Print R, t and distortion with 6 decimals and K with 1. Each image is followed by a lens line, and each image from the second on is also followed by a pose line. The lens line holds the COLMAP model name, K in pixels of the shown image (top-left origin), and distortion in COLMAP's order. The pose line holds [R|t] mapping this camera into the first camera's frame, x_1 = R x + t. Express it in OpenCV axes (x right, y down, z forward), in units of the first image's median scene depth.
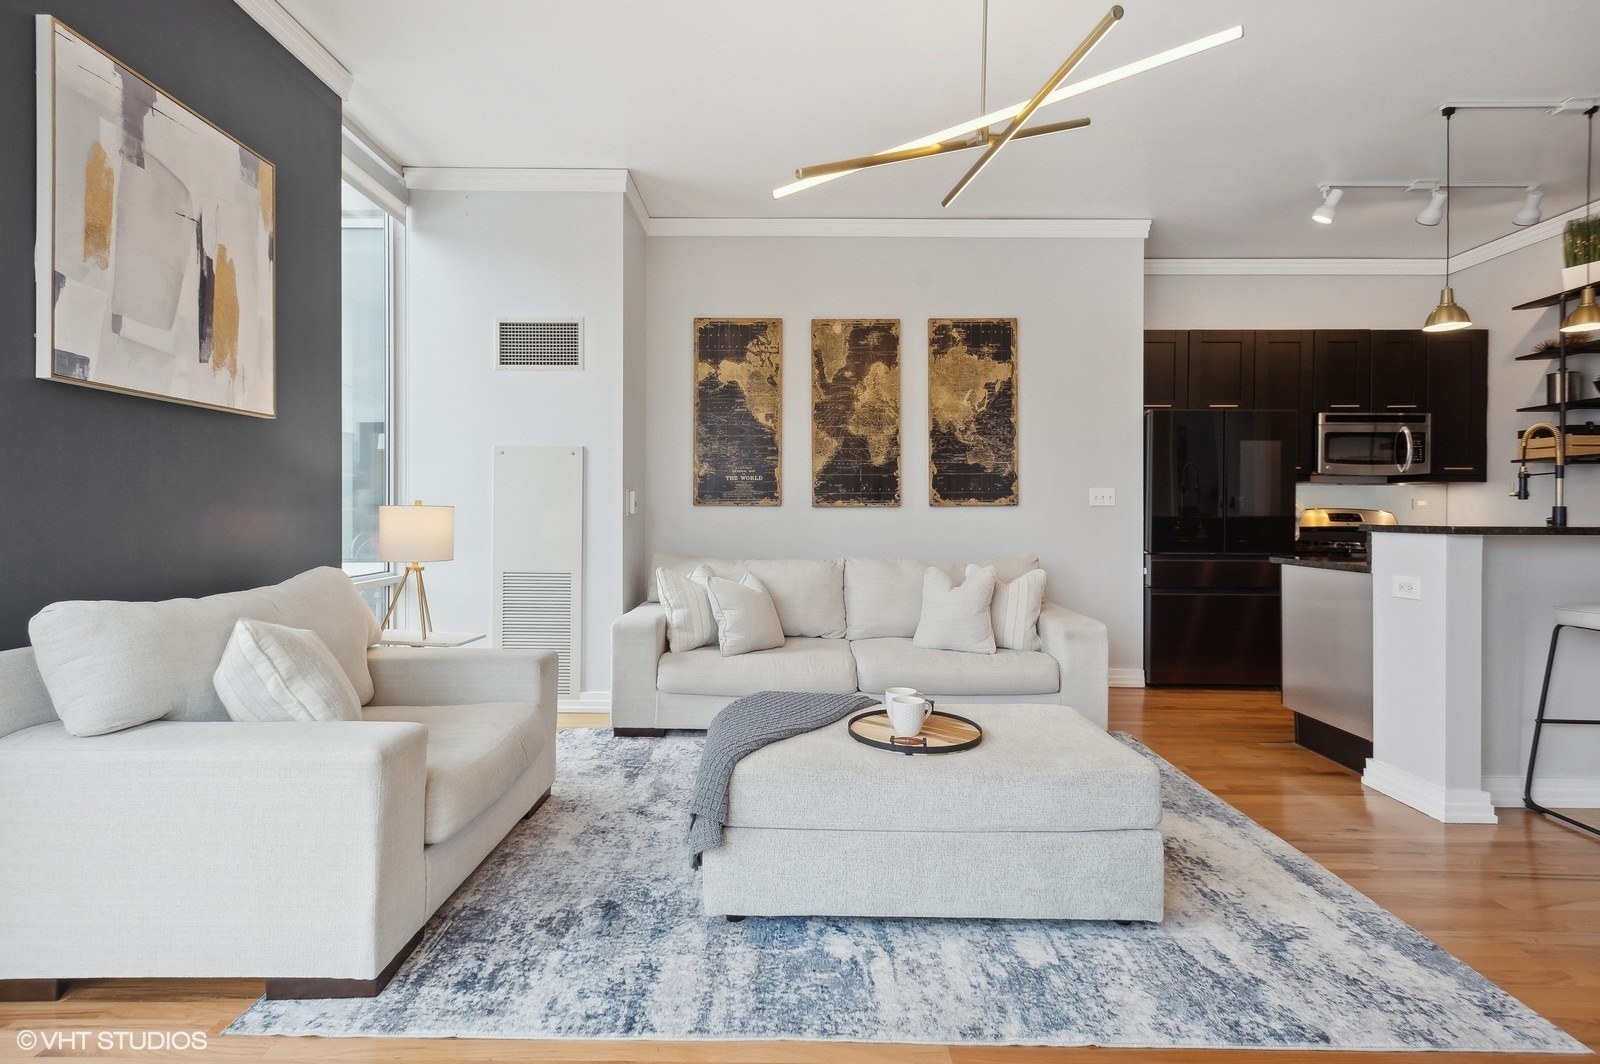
lens RADIAL K [[743.2, 0, 804.1], [0, 743.2, 510.5], [0, 0, 1]] dist [0.004681, 0.000202]
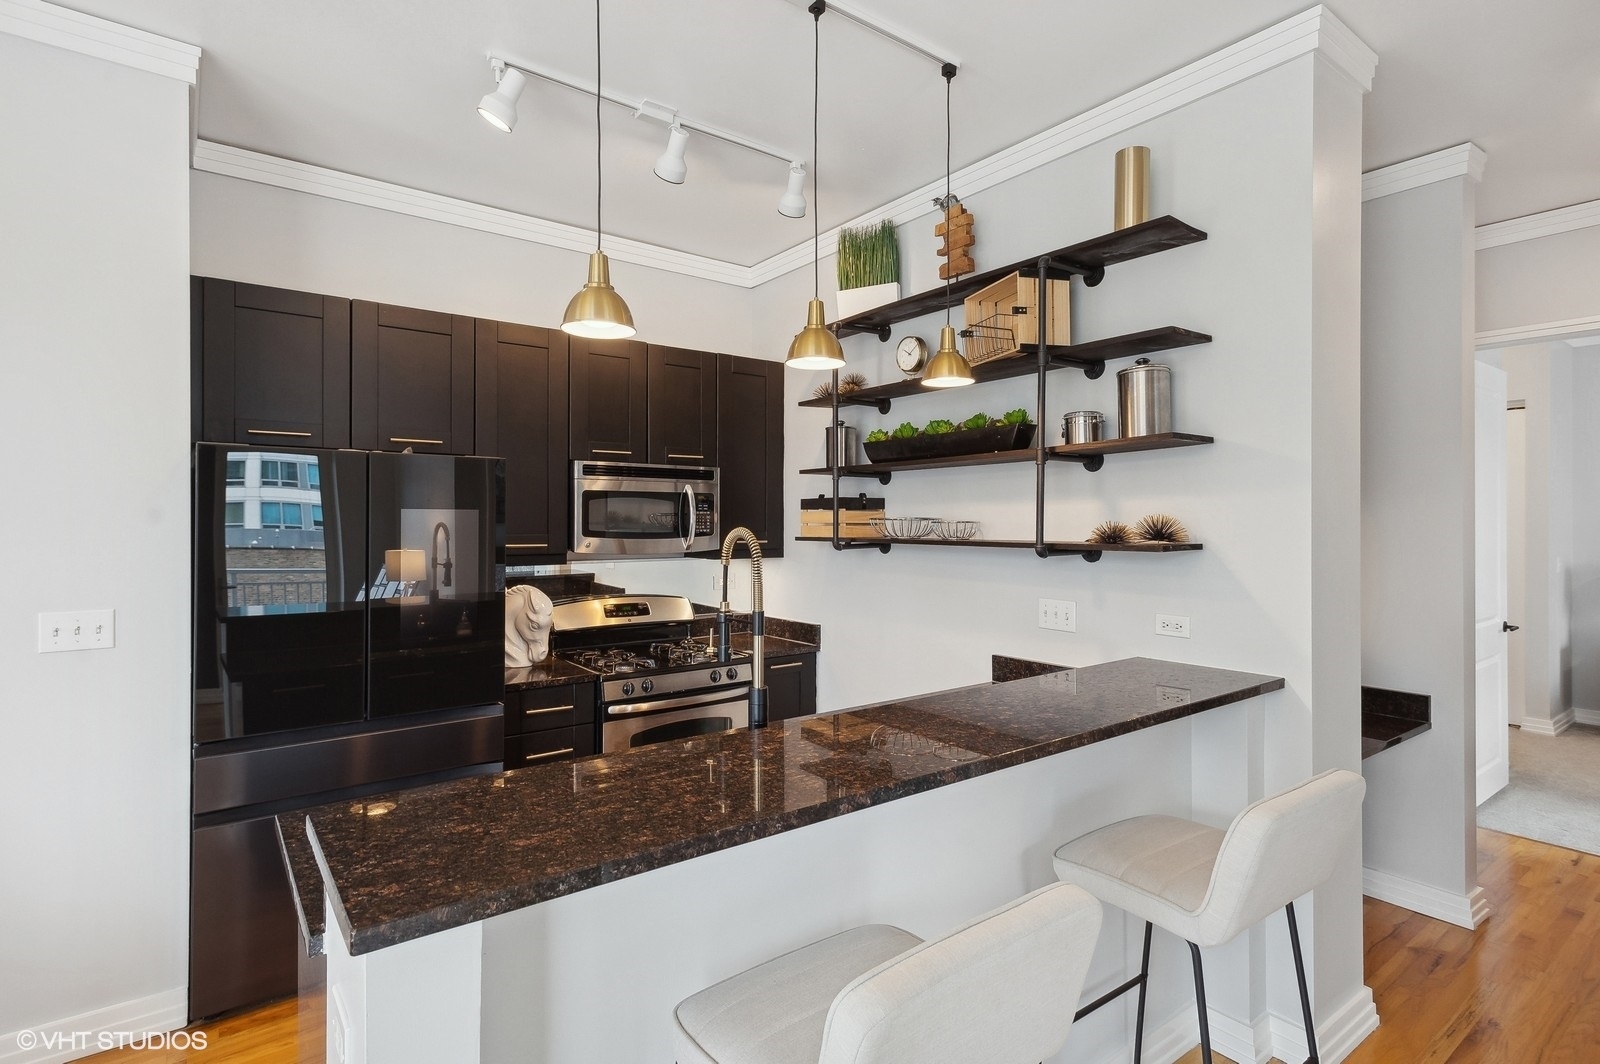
lens RADIAL K [[797.7, 0, 804.6], [0, 797.7, 518.1], [0, 0, 1]] dist [0.026550, 0.000221]
pose [[0.792187, -0.002592, 0.610273, 0.483065], [0.005398, 0.999982, -0.002760, -0.088488], [-0.610255, 0.005481, 0.792186, 0.368883]]
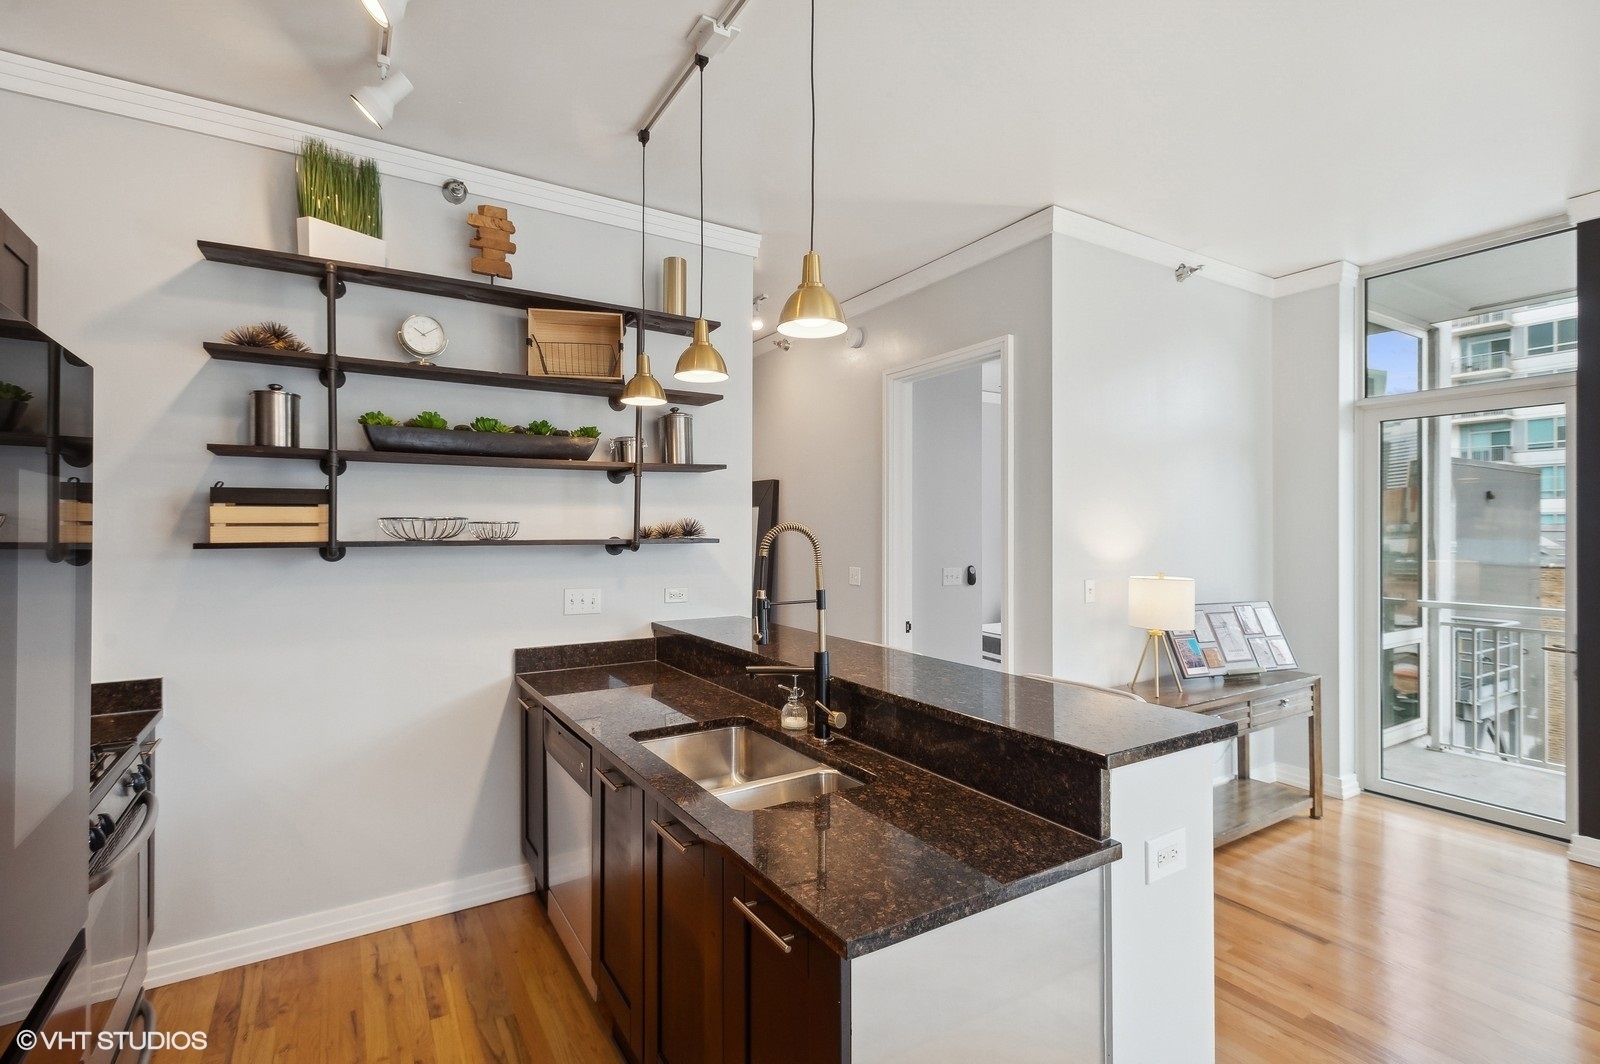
lens RADIAL K [[743.2, 0, 794.4], [0, 743.2, 527.7], [0, 0, 1]] dist [0.004681, 0.000202]
pose [[-0.531256, -0.001770, 0.847210, 0.325491], [0.000160, 0.999998, 0.002189, -0.083060], [-0.847211, 0.001298, -0.531254, 0.970546]]
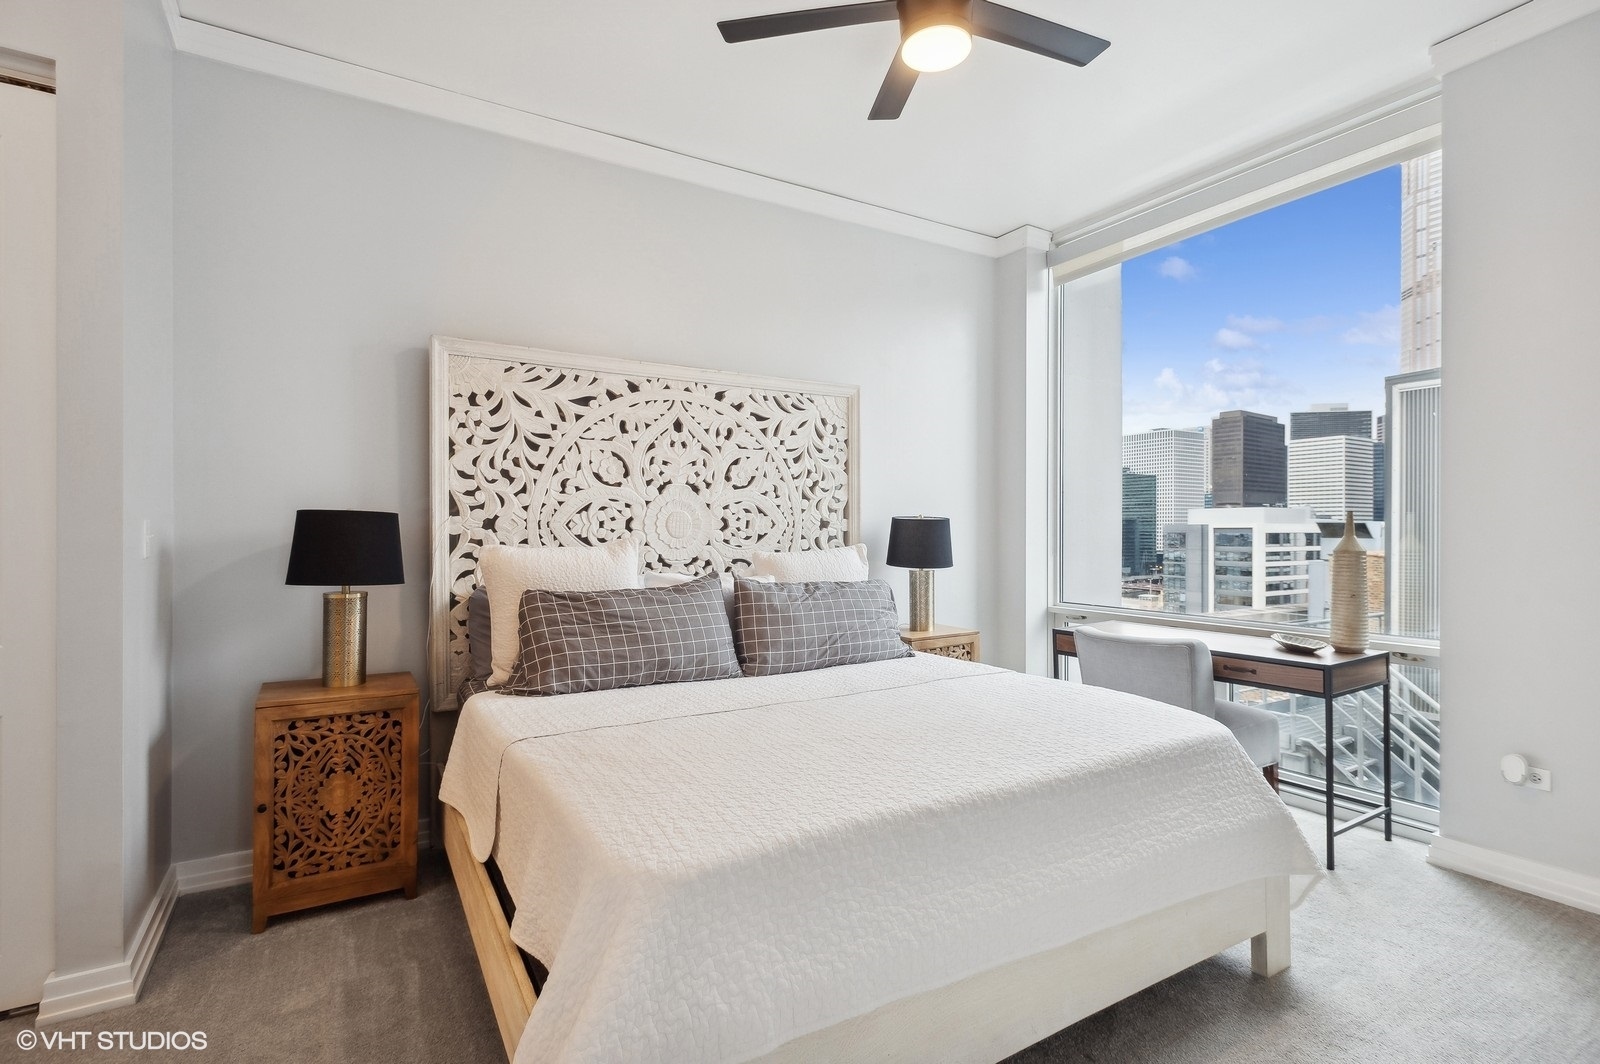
lens RADIAL K [[743.2, 0, 805.2], [0, 743.2, 534.8], [0, 0, 1]] dist [0.004681, 0.000202]
pose [[-0.526351, -0.010360, 0.850204, 1.595059], [-0.002797, 0.999941, 0.010453, -0.018771], [-0.850263, 0.003124, -0.526349, 0.556436]]
